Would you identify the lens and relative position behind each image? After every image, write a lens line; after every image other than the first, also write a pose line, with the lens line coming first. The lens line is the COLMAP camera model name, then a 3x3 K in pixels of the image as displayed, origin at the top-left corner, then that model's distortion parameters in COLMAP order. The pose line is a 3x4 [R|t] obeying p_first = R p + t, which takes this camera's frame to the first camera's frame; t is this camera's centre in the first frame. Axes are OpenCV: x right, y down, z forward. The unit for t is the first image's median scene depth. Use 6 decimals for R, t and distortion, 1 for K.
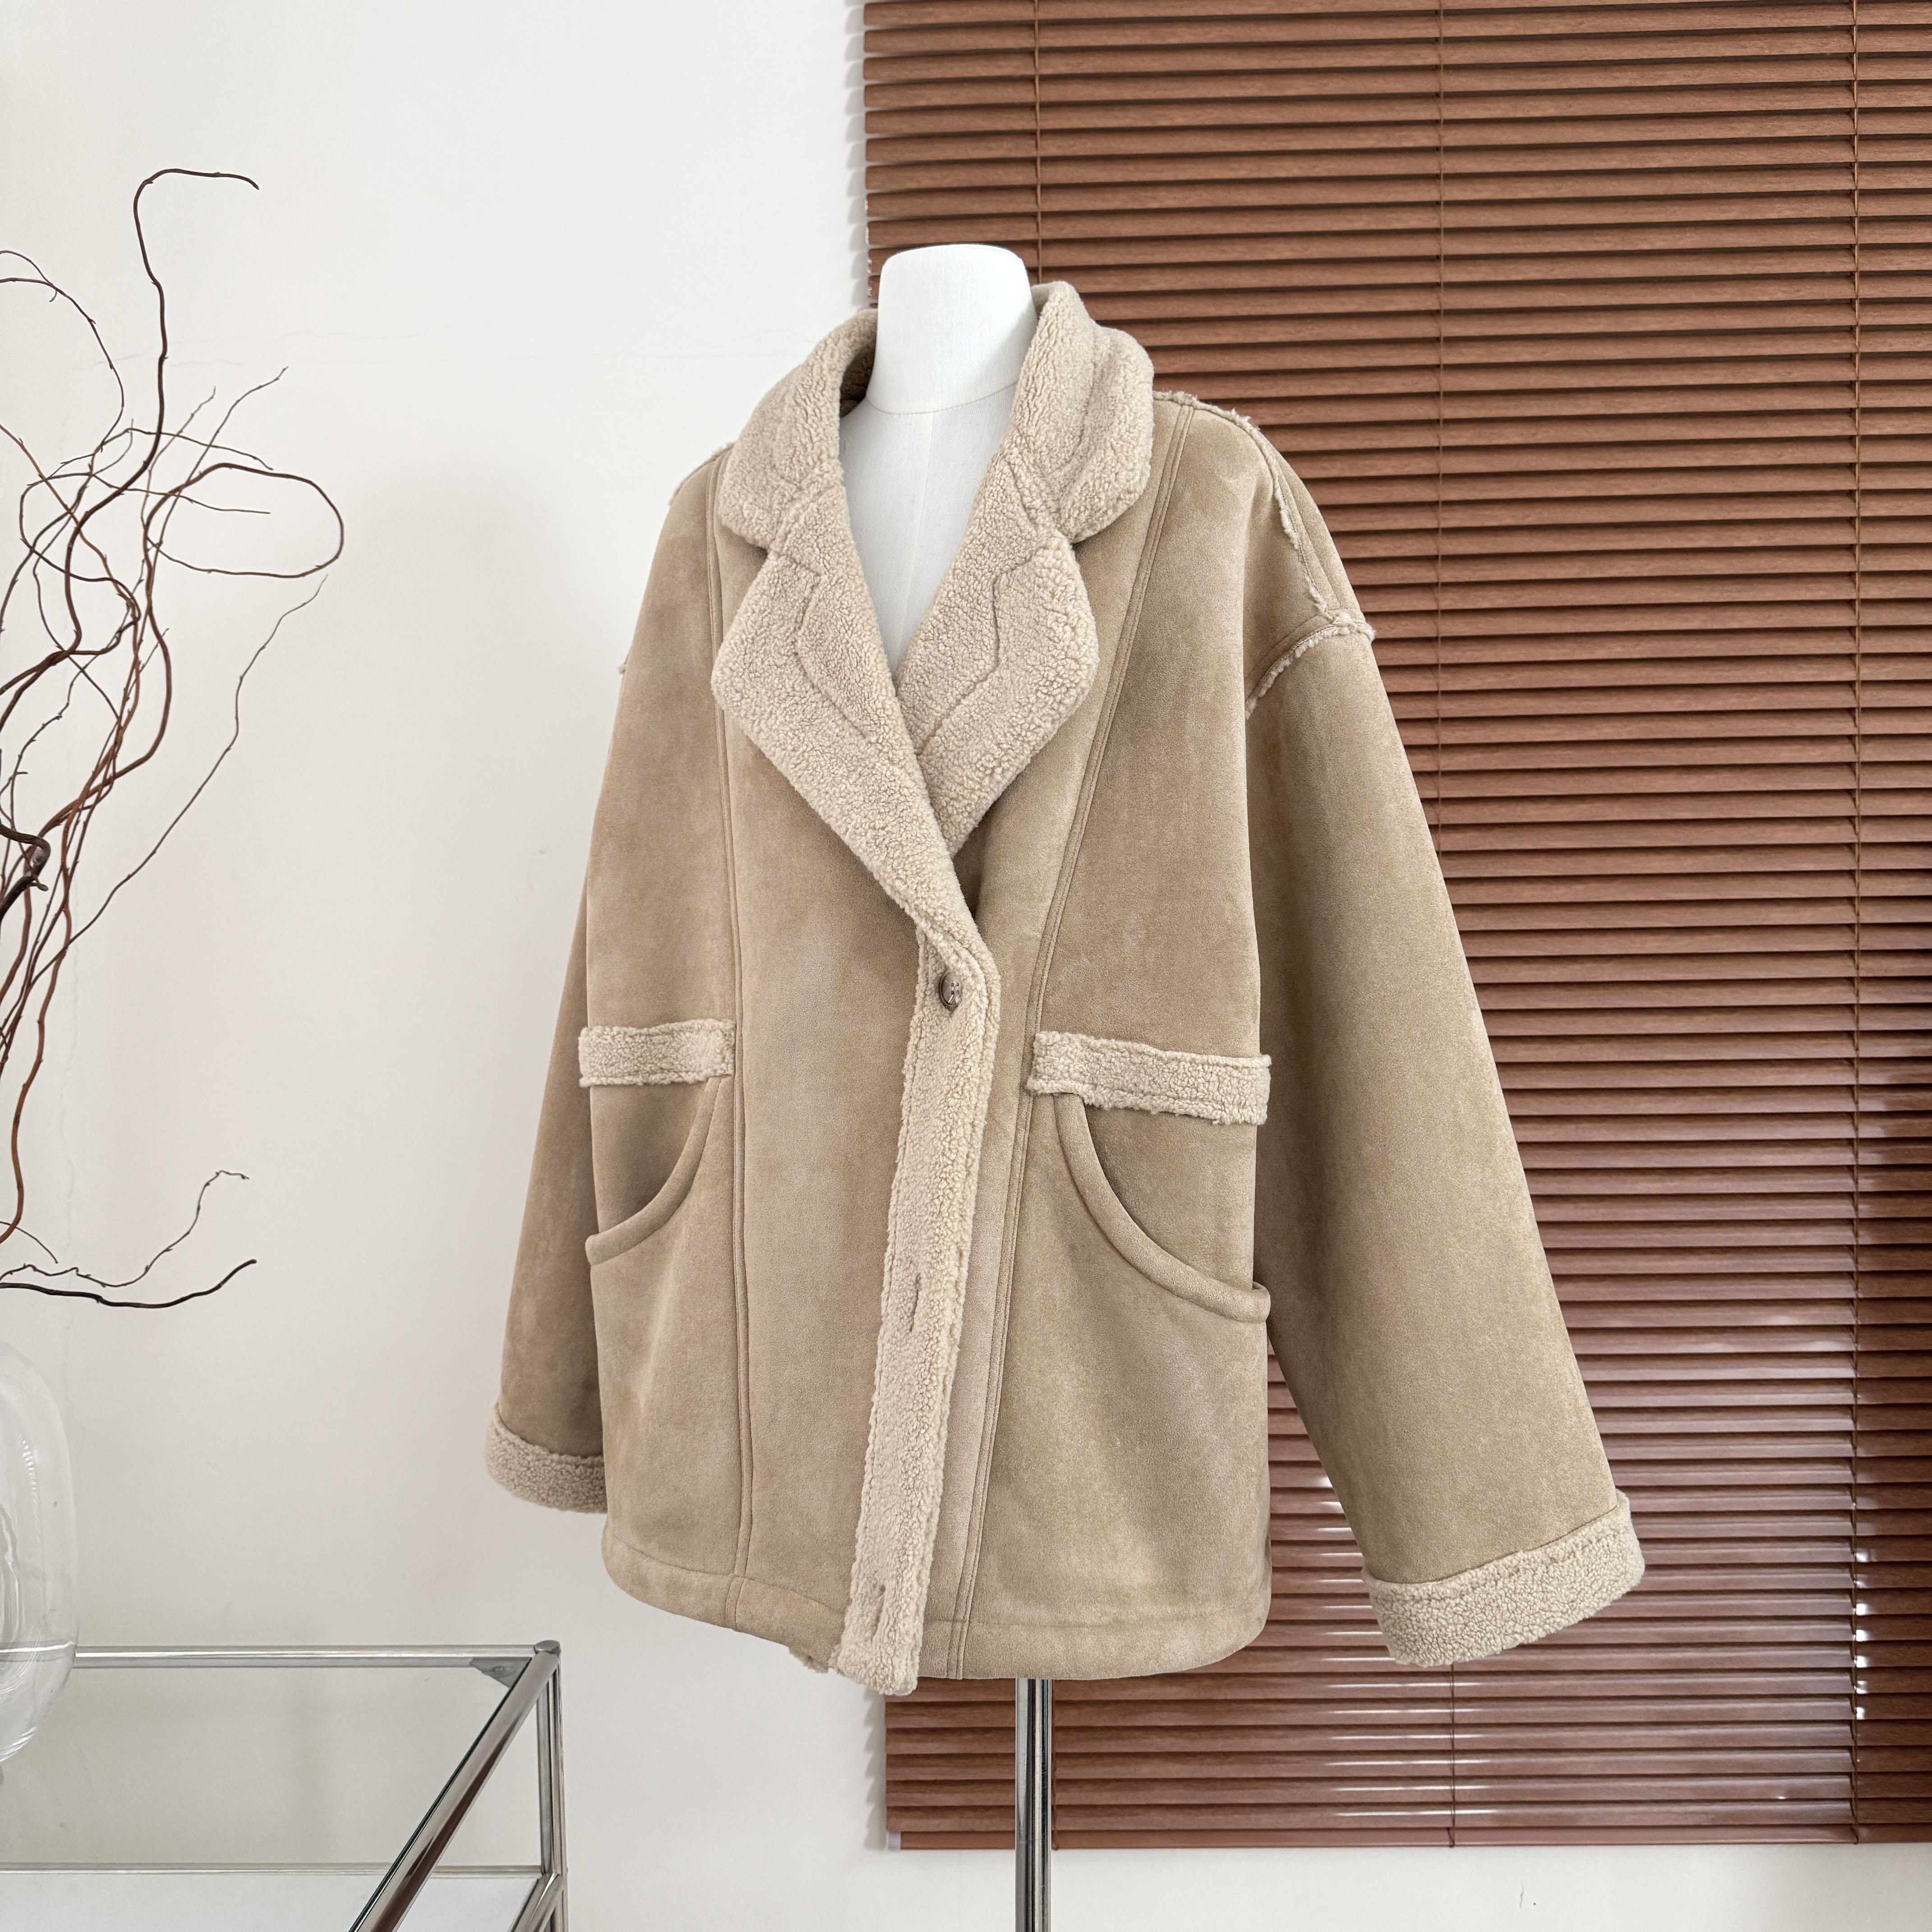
lens RADIAL K [[1480.9, 0, 959.4], [0, 1480.9, 958.8], [0, 0, 1]] dist [0.006524, -0.005480]
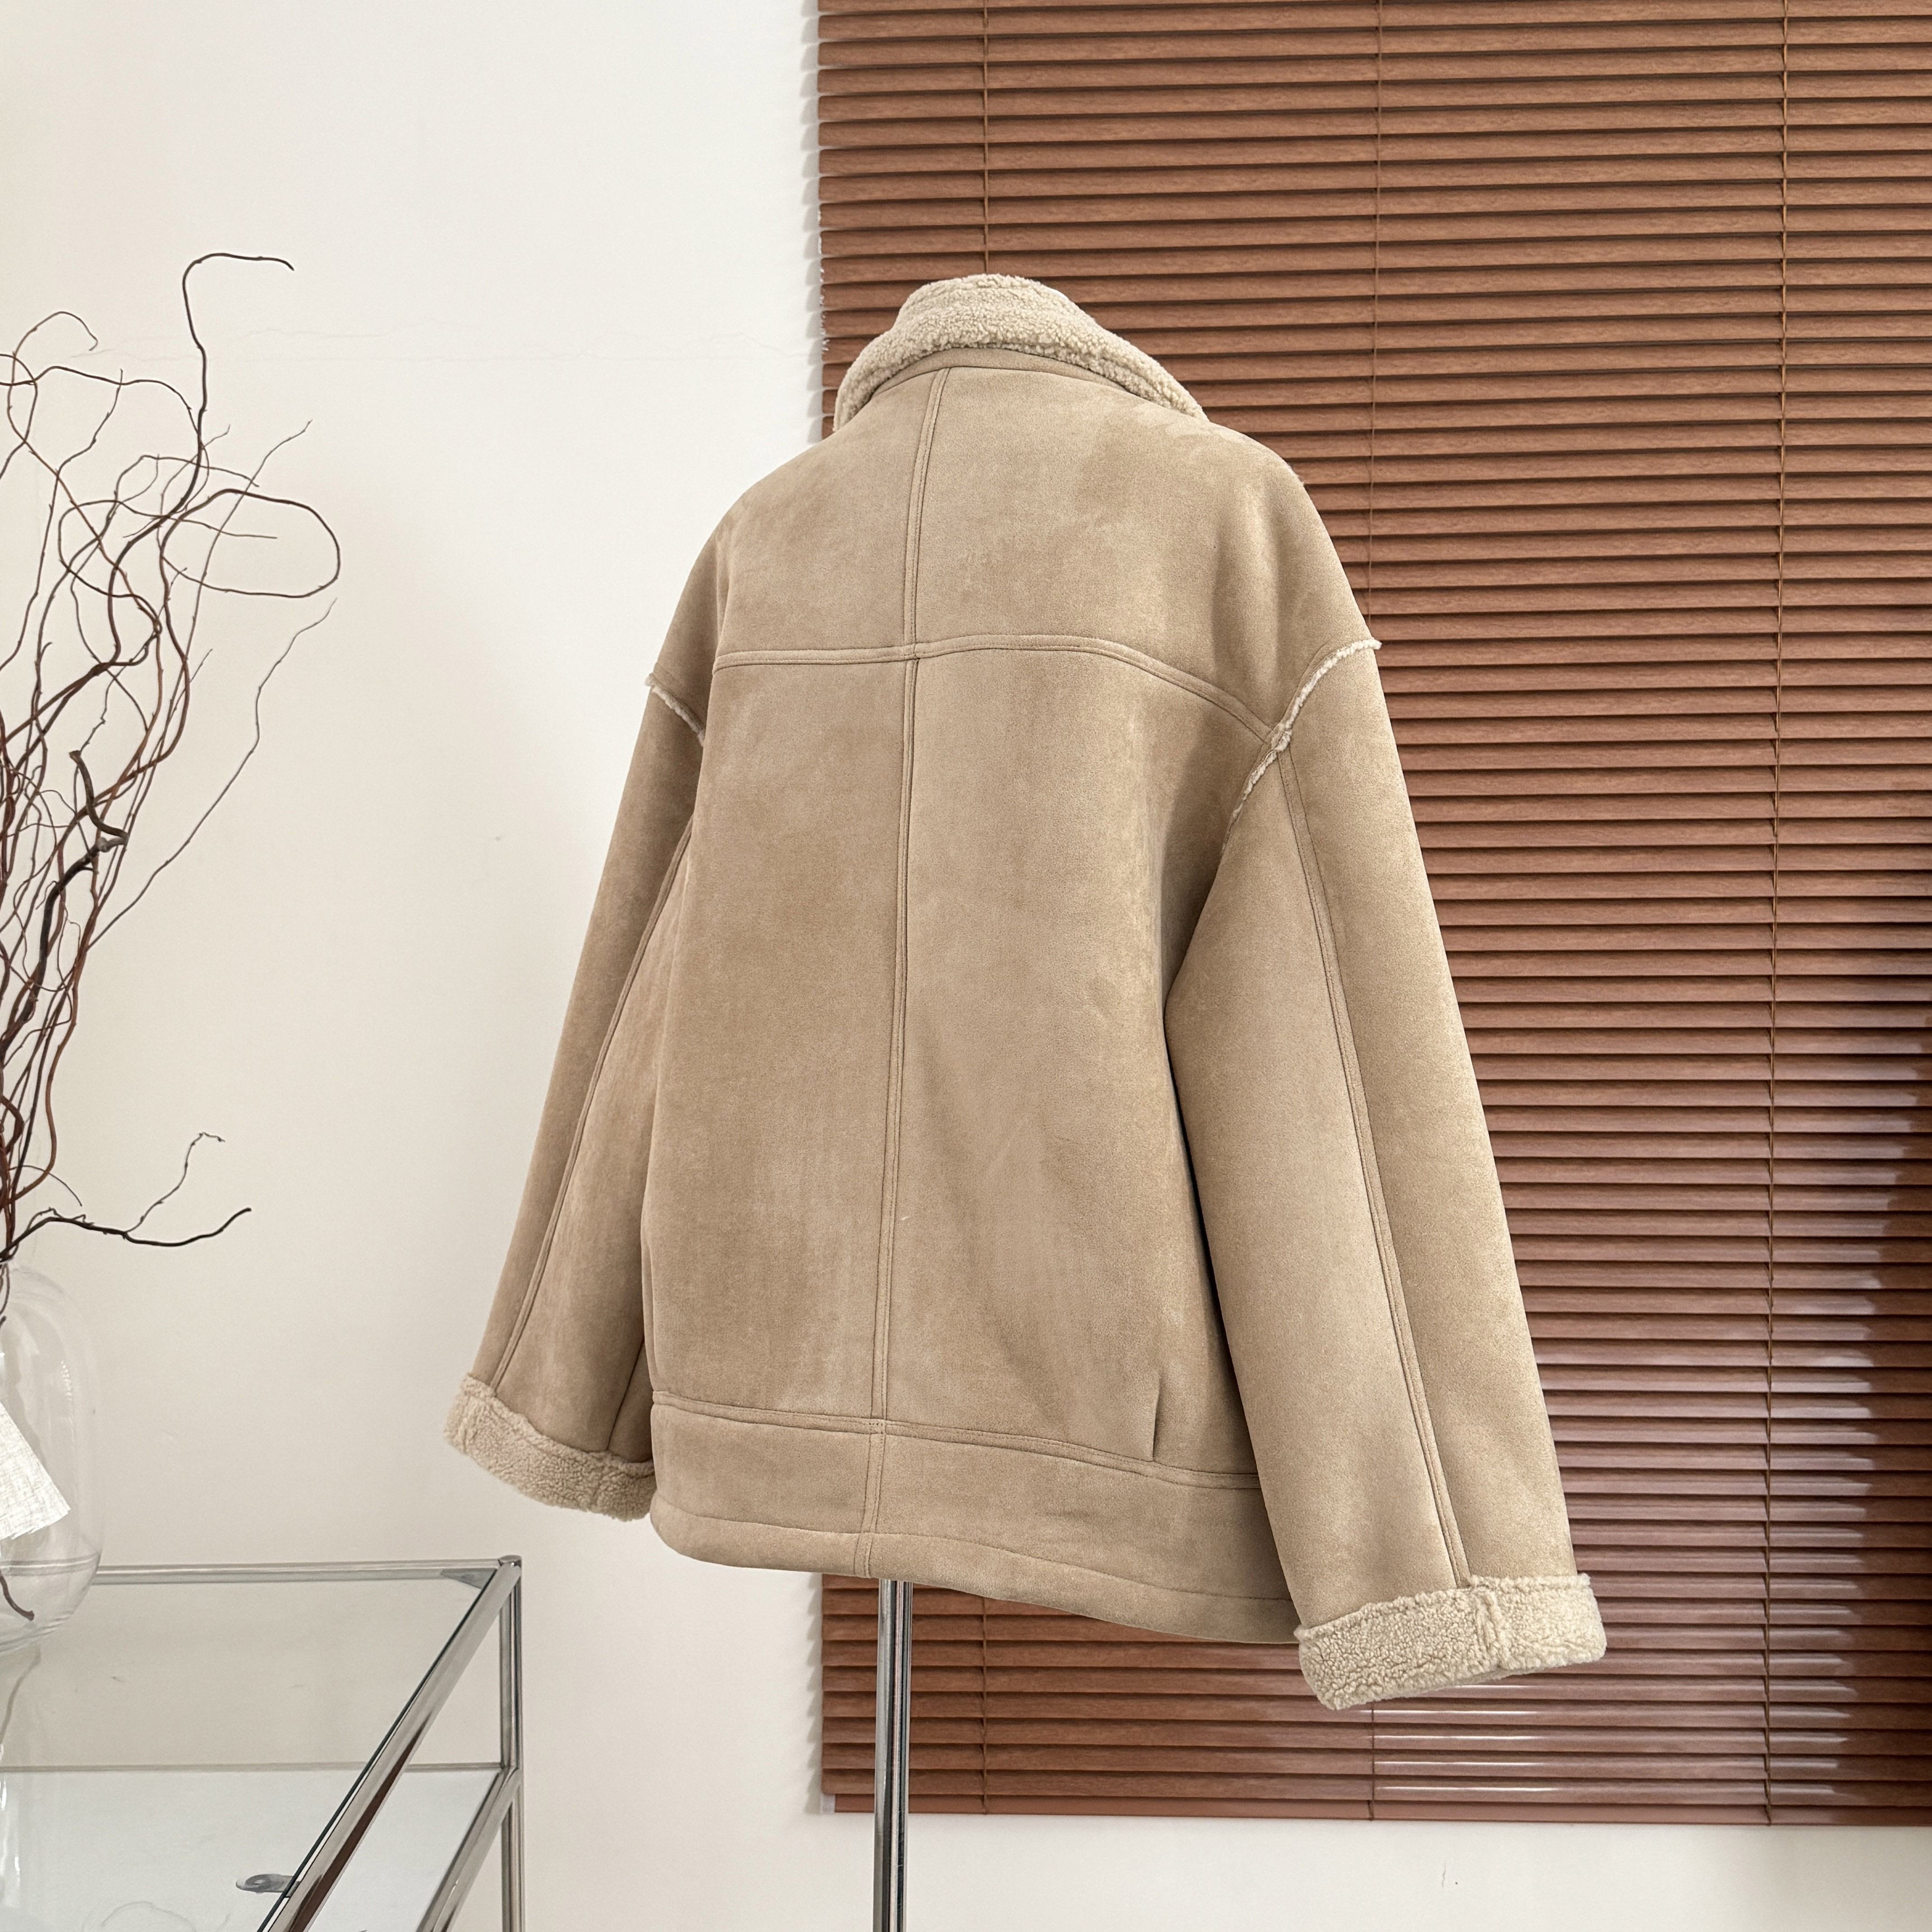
lens RADIAL K [[2171.5, 0, 966.6], [0, 2171.5, 971.8], [0, 0, 1]] dist [0.143781, -0.289435]
pose [[0.999742, 0.012222, -0.019164, 0.075857], [-0.012051, 0.999887, 0.009003, 0.002933], [0.019272, -0.008769, 0.999776, -0.535252]]
